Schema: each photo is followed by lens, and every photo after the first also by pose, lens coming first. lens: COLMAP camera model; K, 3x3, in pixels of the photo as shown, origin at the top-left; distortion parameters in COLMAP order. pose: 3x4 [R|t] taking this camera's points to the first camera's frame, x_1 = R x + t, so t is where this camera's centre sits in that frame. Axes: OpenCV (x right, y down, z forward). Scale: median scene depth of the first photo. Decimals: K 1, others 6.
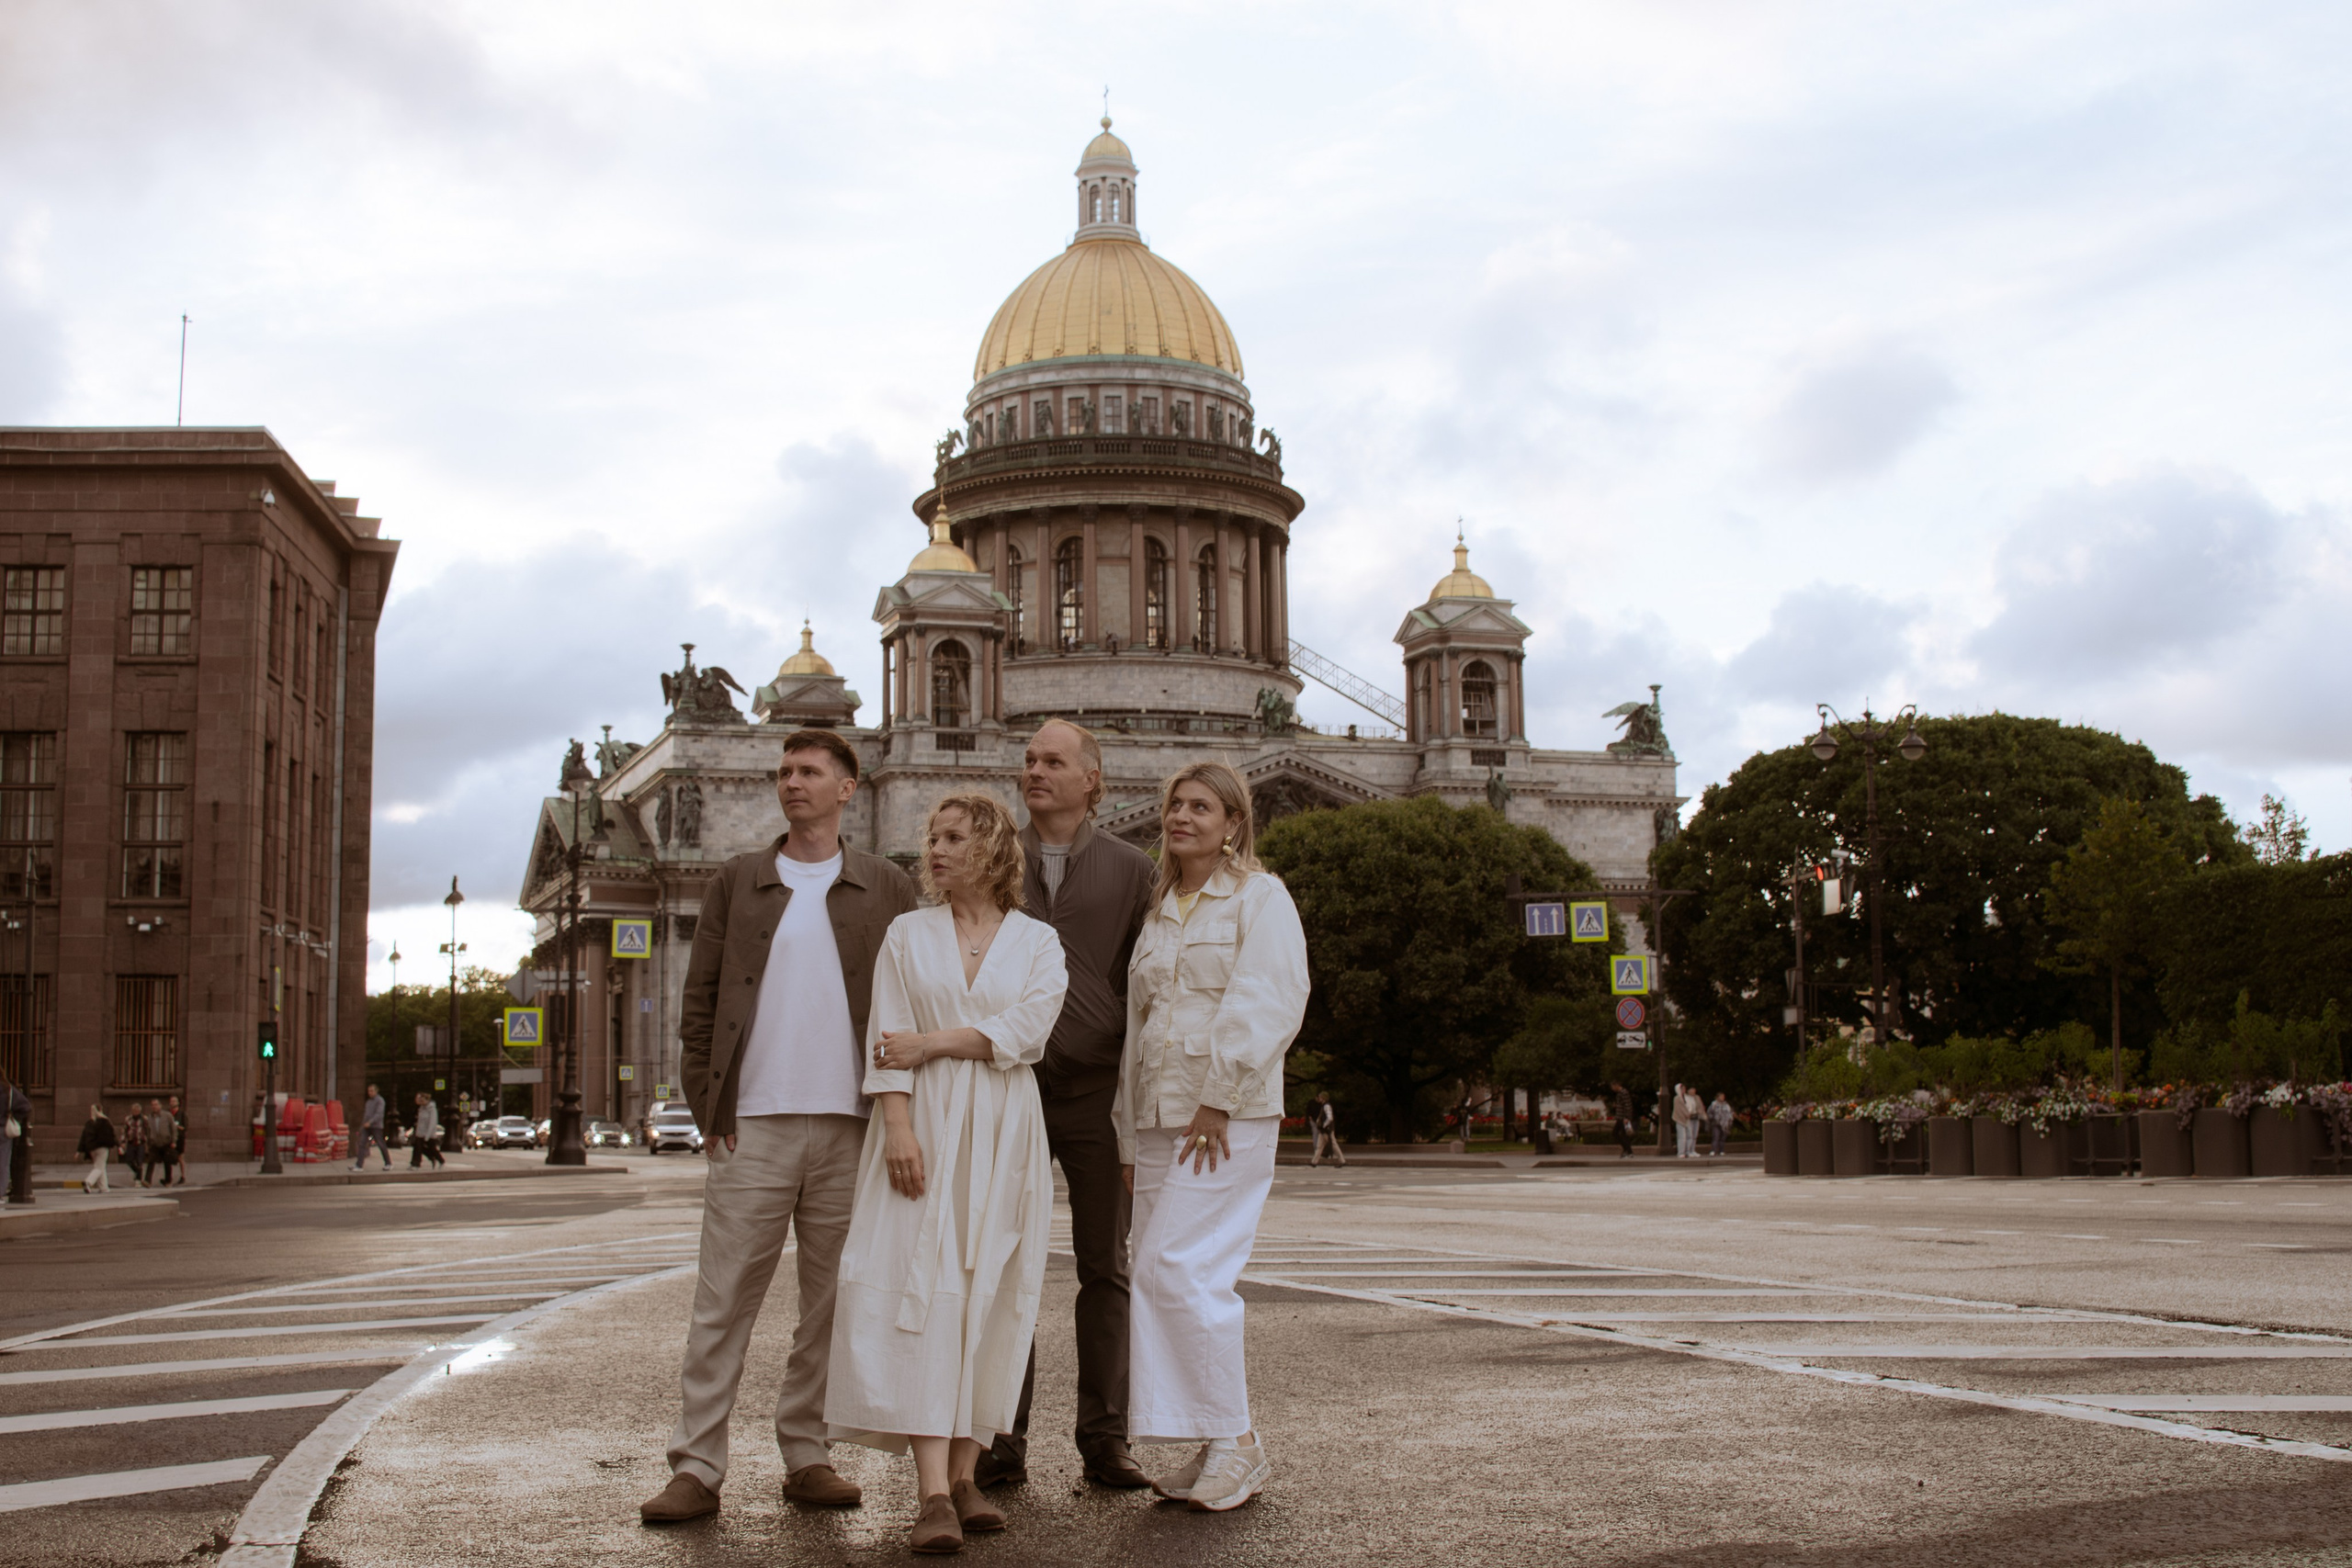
lens RADIAL K [[2861.0, 0, 1126.7], [0, 2861.0, 788.3], [0, 0, 1]] dist [-0.128173, 0.020962]
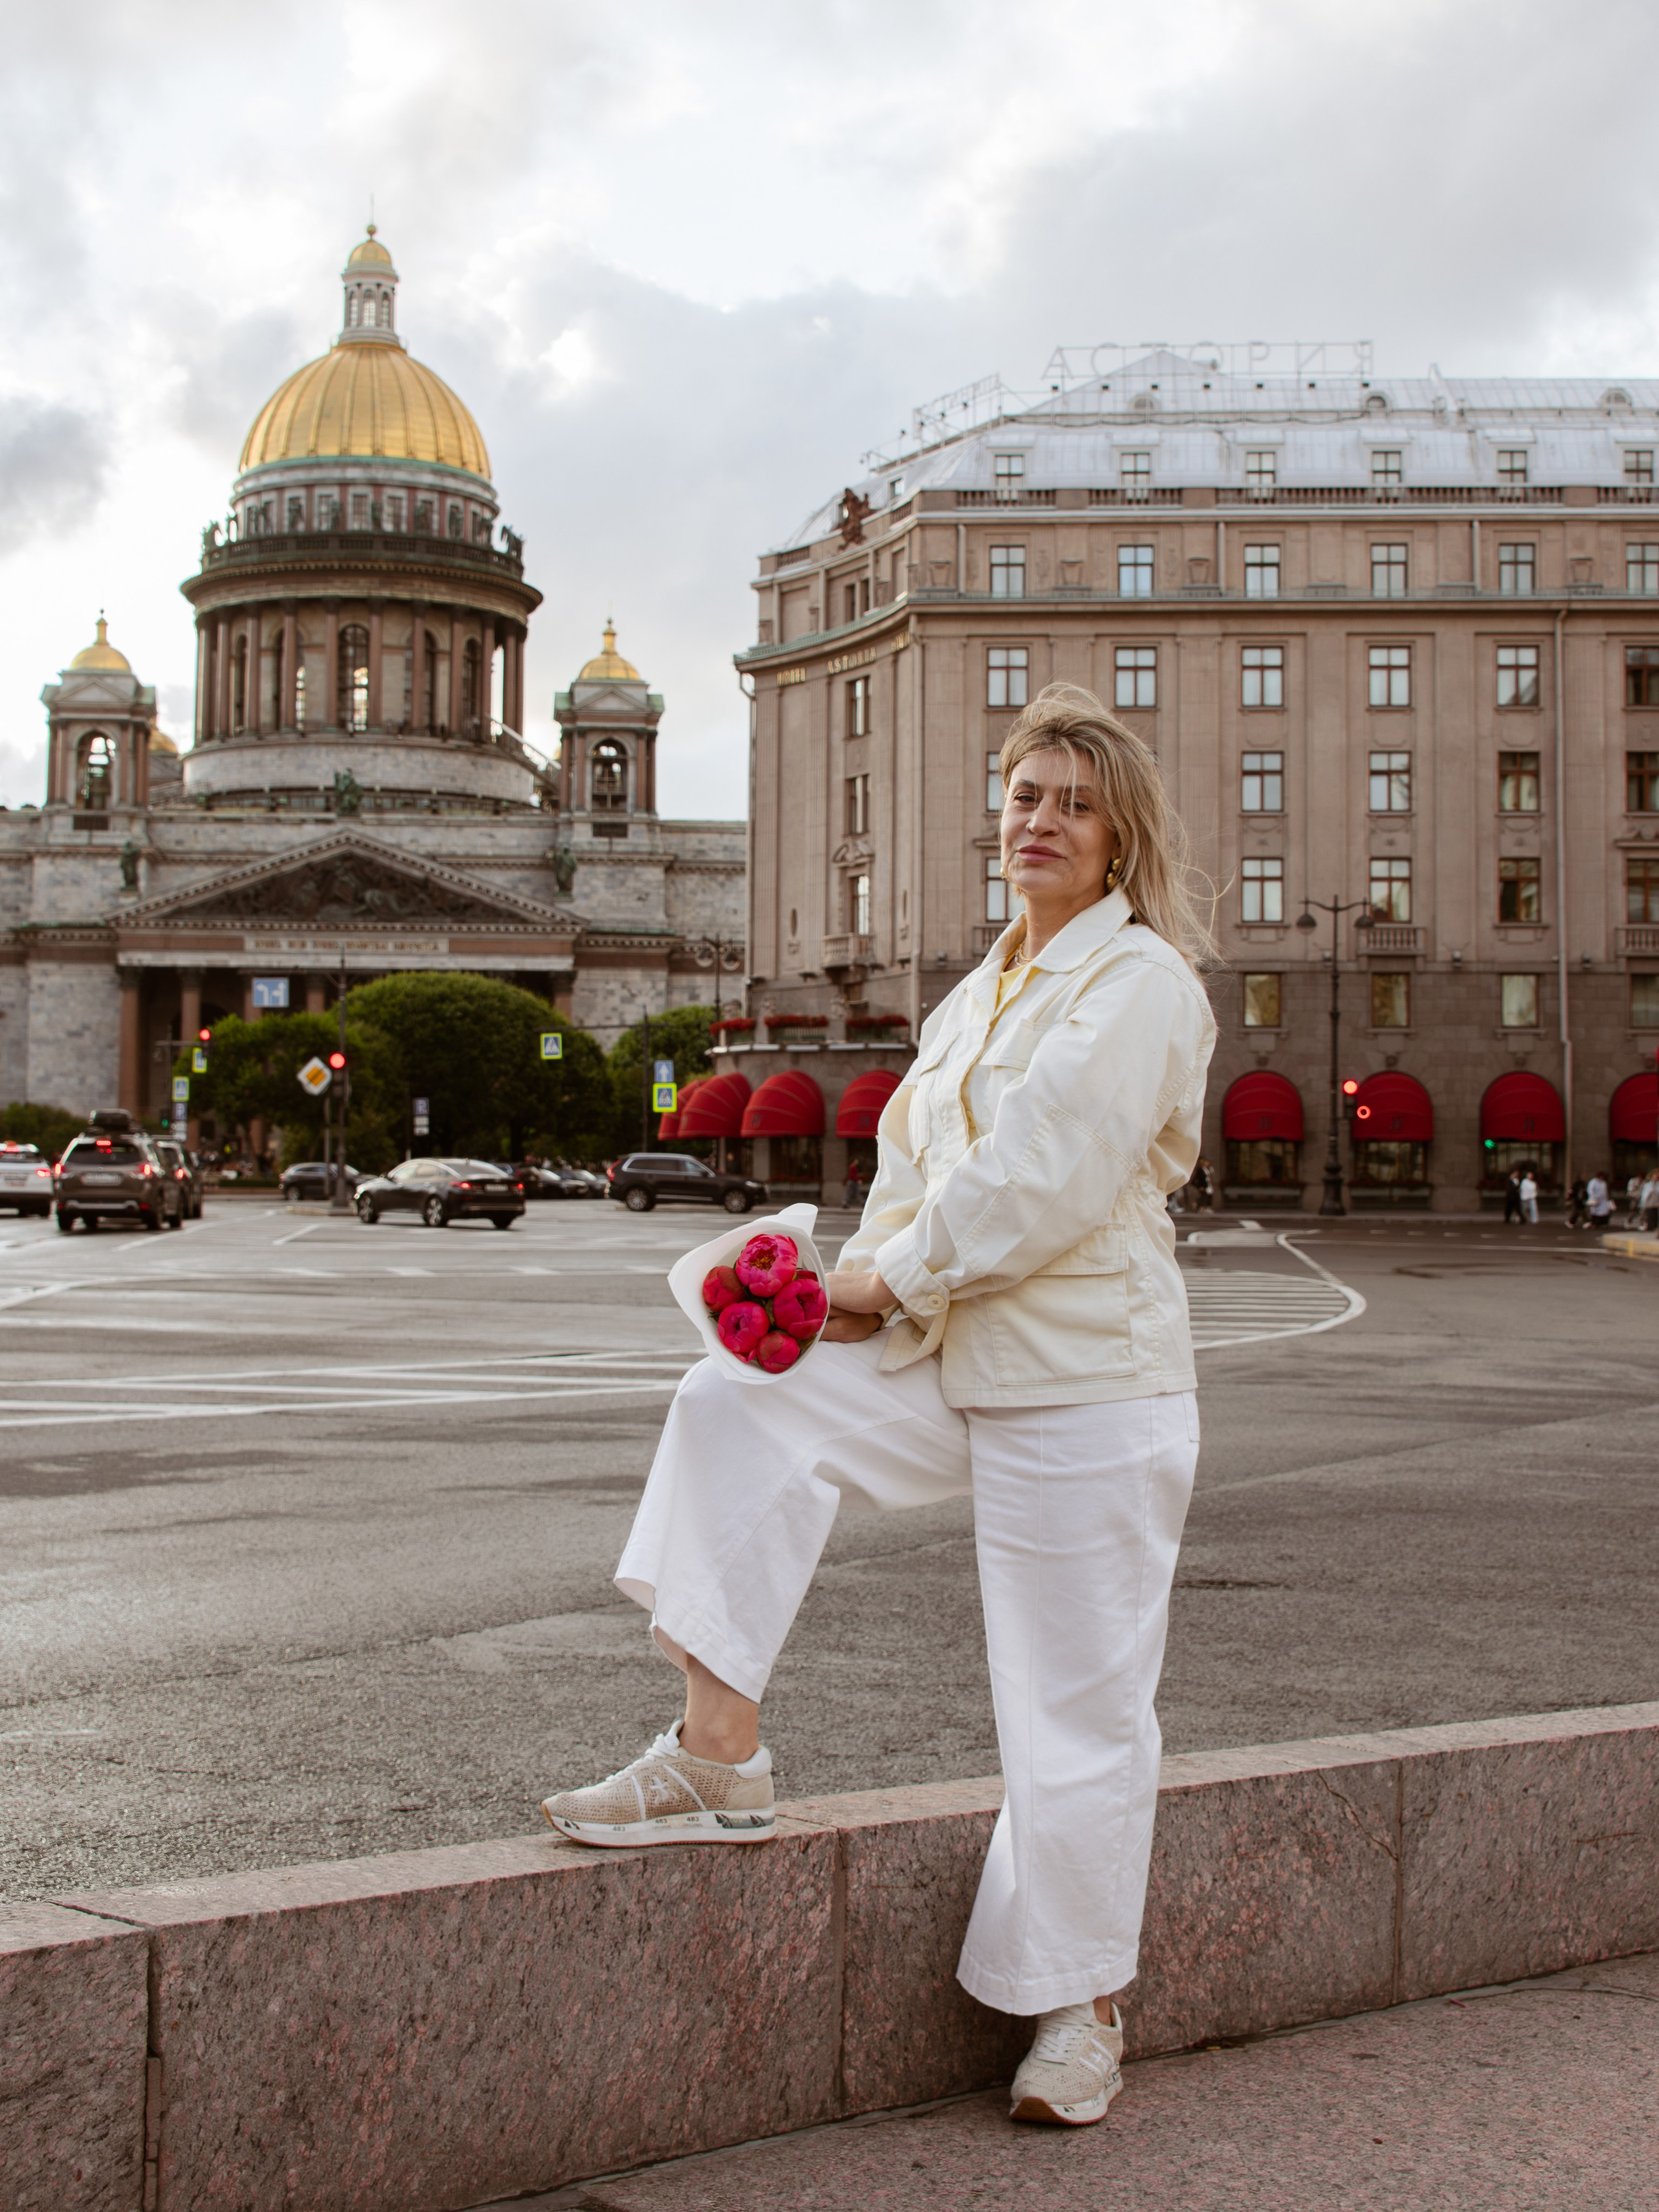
lens RADIAL K [[3071.6, 0, 801.0], [0, 3071.6, 1050.9], [0, 0, 1]] dist [-0.132372, 0.032900]
pose [[0.980974, 0.007044, -0.194013, 0.430077], [0.007059, 0.997387, 0.071900, -0.010510], [0.194013, -0.071901, 0.978360, -0.118820]]
